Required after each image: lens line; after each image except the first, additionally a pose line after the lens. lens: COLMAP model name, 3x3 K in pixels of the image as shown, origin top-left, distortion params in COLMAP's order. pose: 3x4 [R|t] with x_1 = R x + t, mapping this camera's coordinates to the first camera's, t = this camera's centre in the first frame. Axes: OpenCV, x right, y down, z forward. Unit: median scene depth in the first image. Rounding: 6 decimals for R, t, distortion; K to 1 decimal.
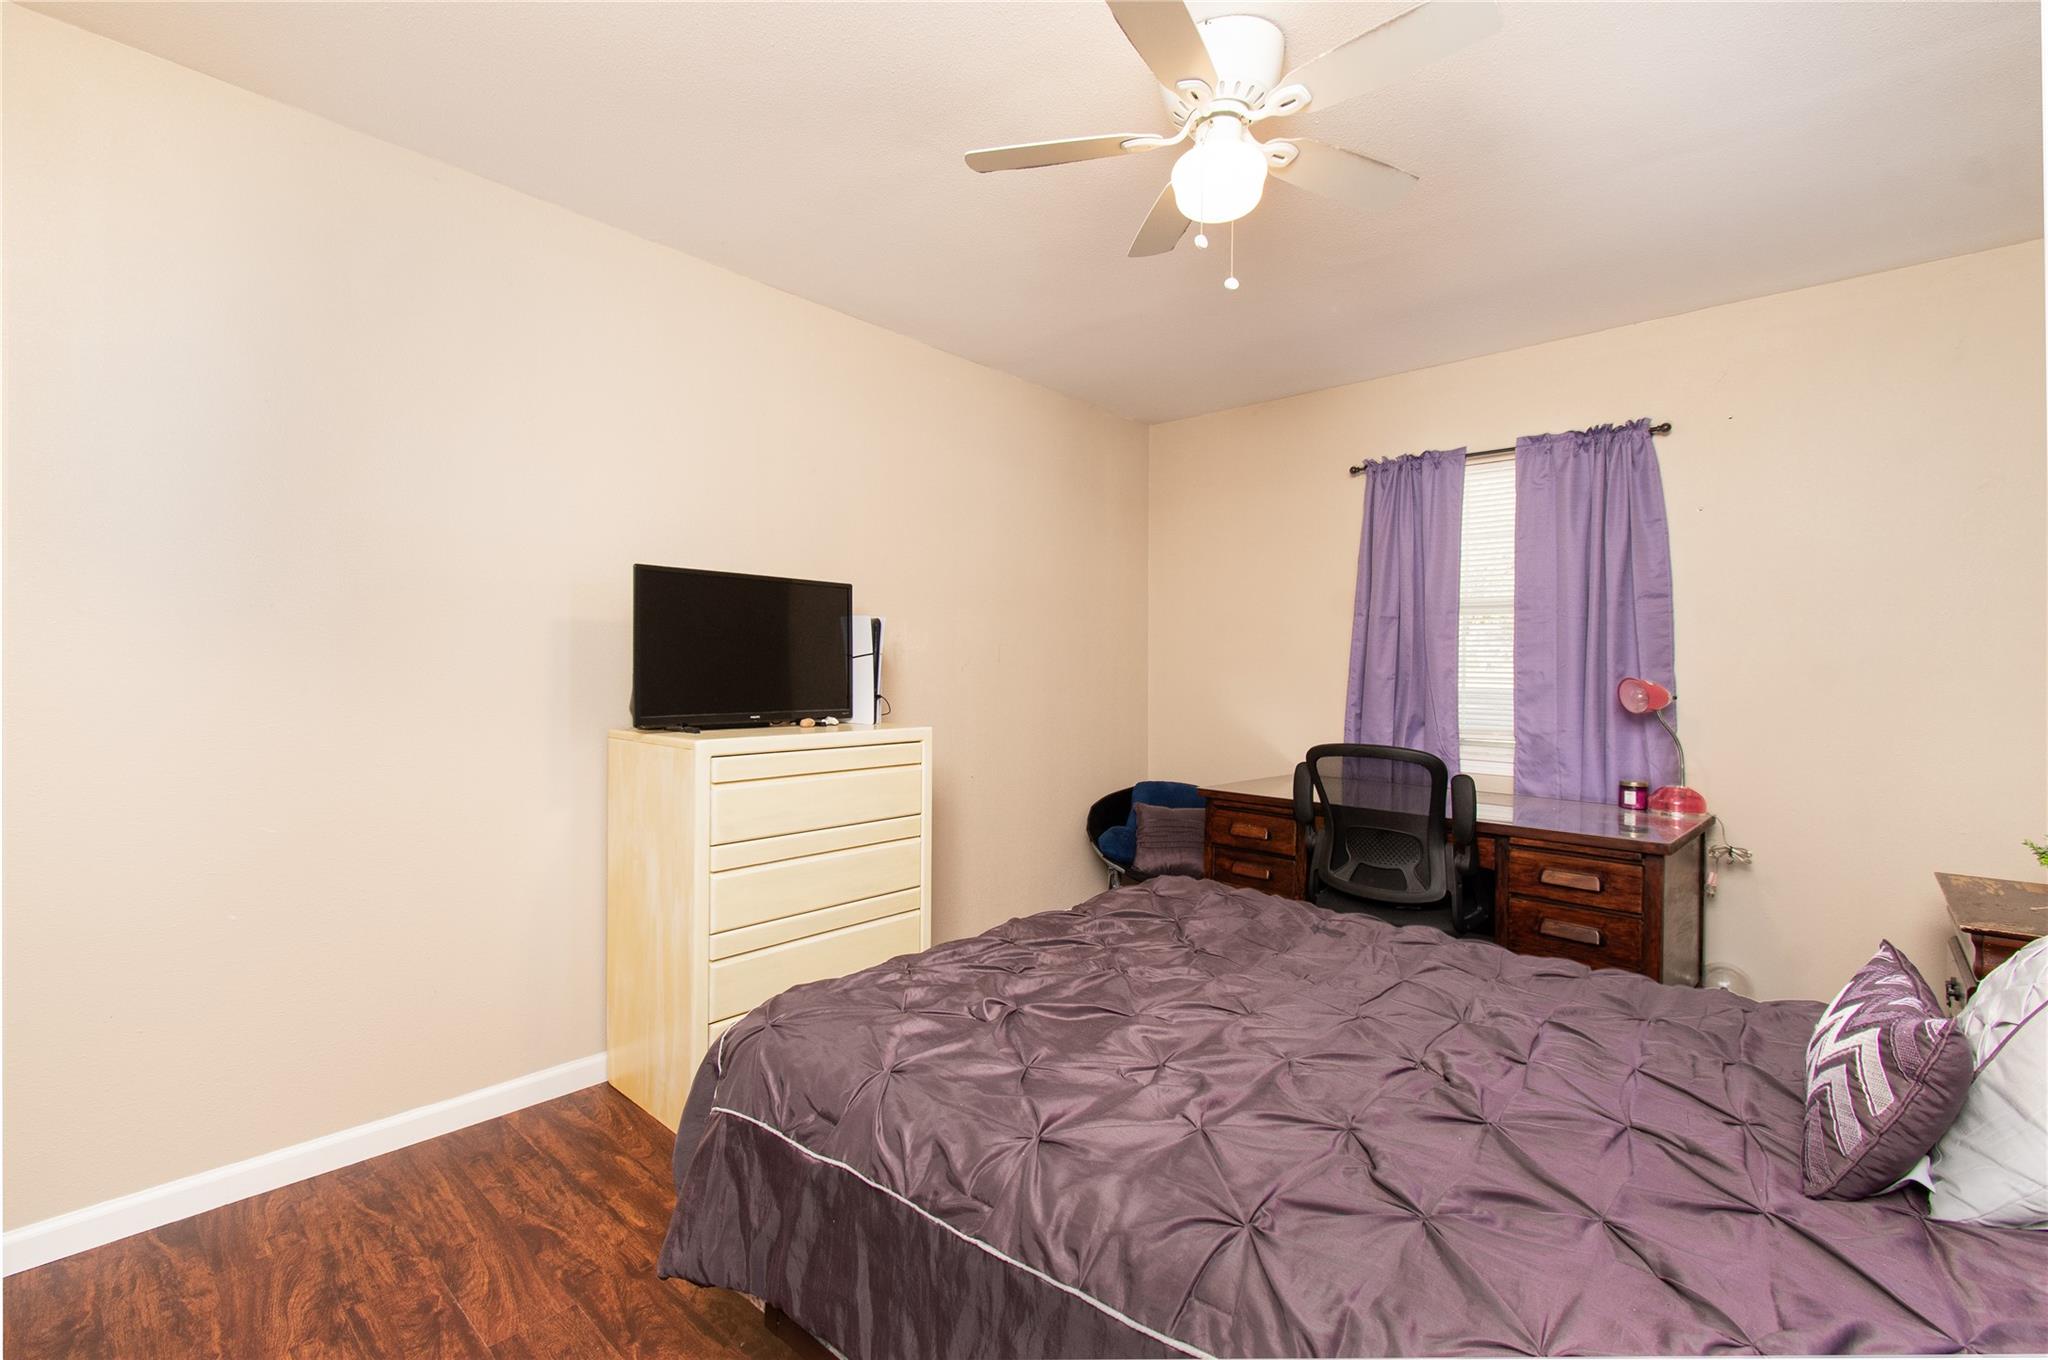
lens RADIAL K [[898.9, 0, 1026.8], [0, 898.9, 675.7], [0, 0, 1]] dist [0.002433, -0.000318]
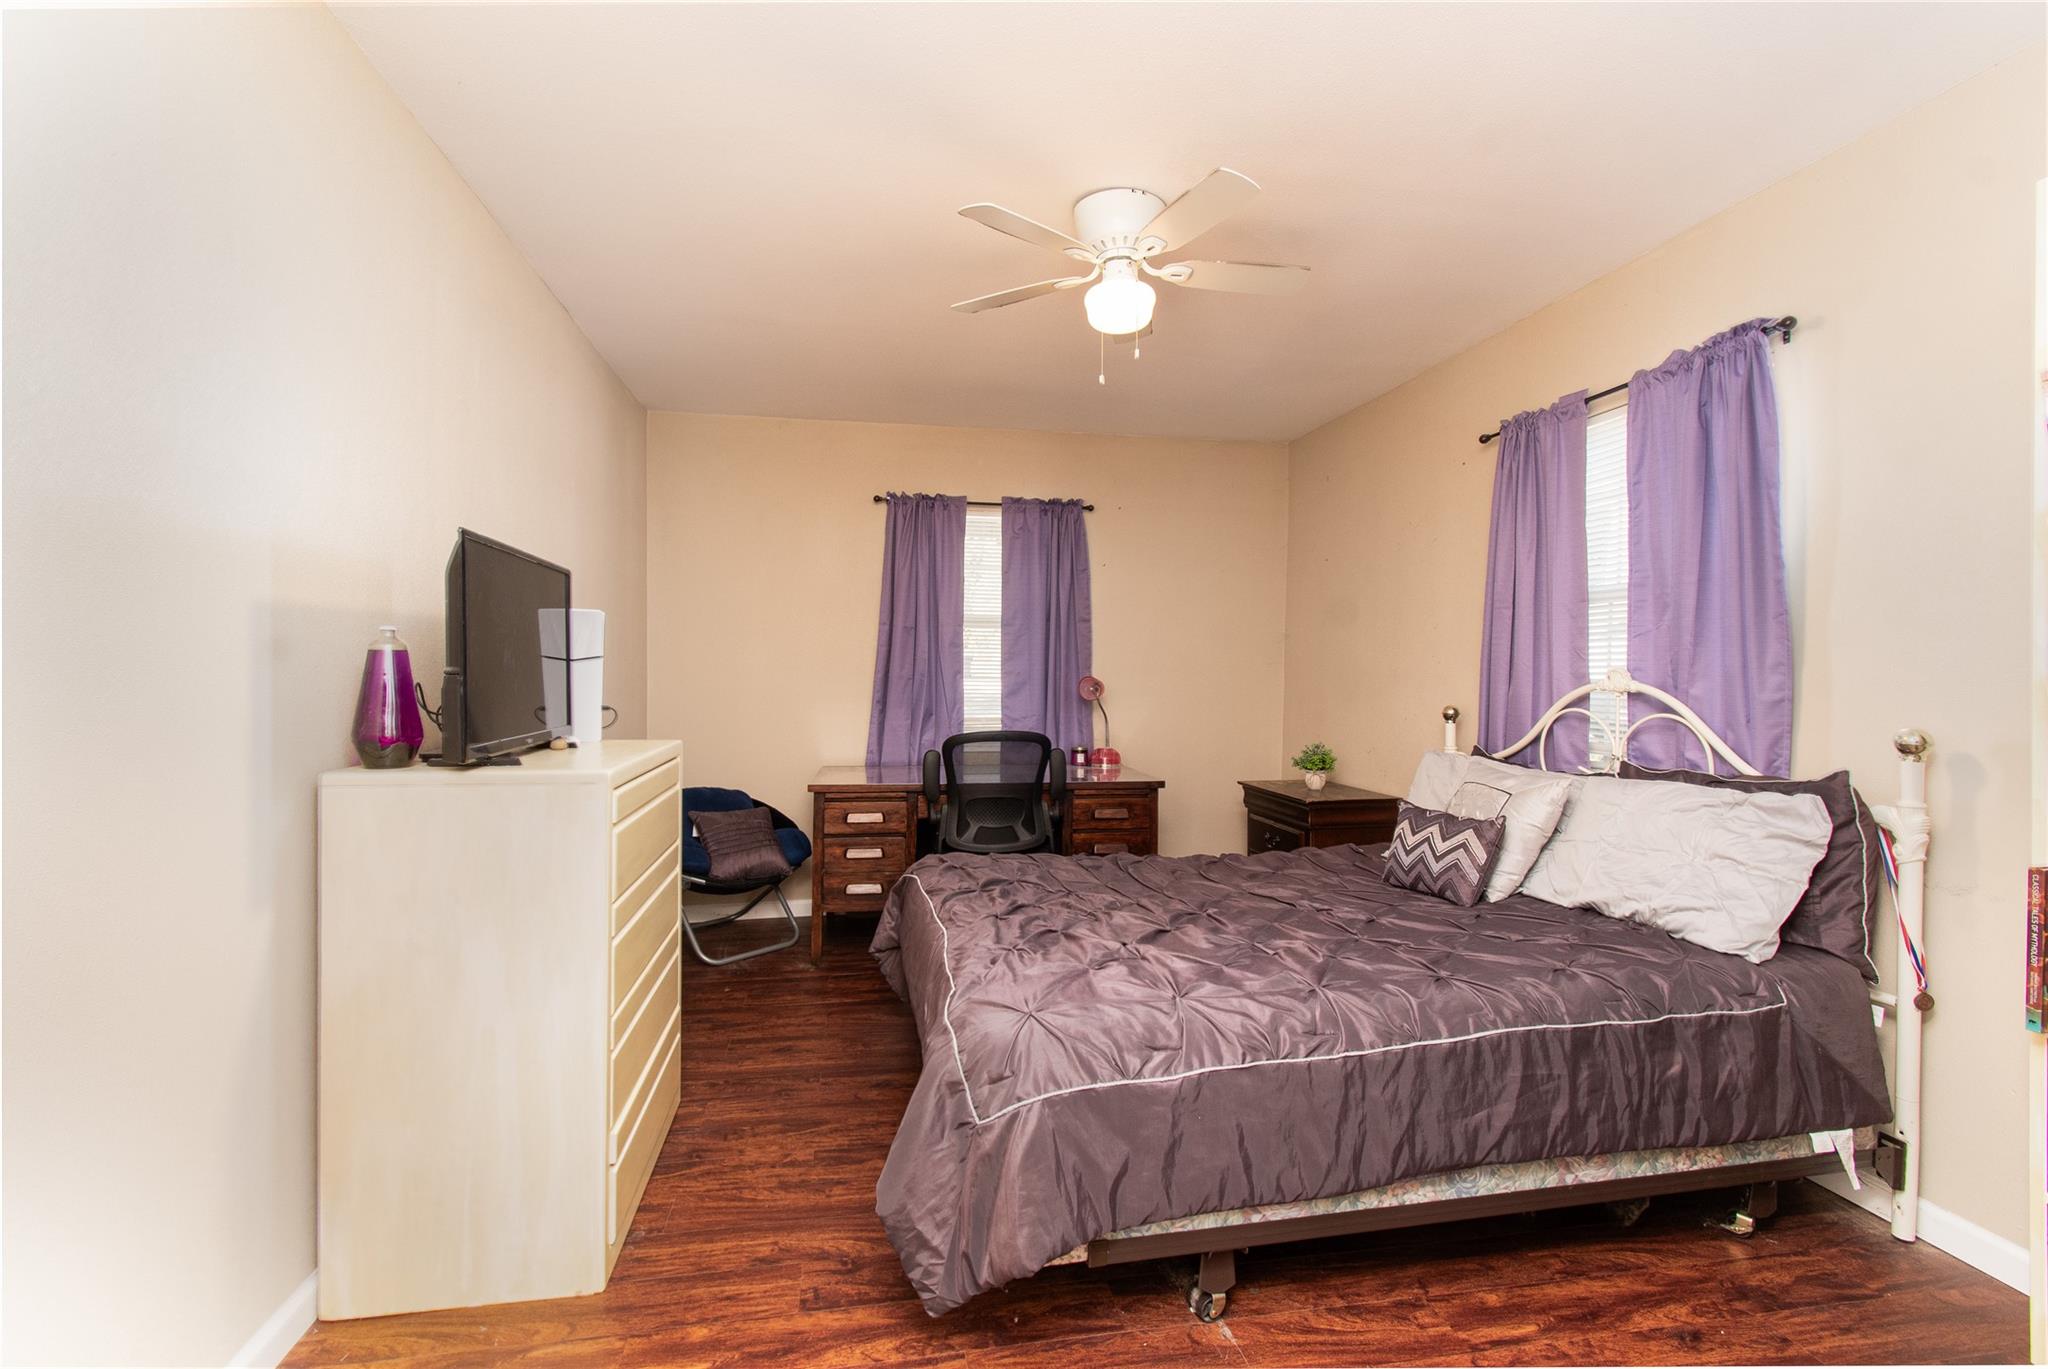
lens RADIAL K [[898.2, 0, 1018.4], [0, 898.2, 676.0], [0, 0, 1]] dist [-0.000324, 0.000045]
pose [[0.613900, -0.010267, 0.789317, -0.524497], [0.007867, 0.999945, 0.006889, -0.008115], [-0.789345, 0.001980, 0.613947, 0.174423]]
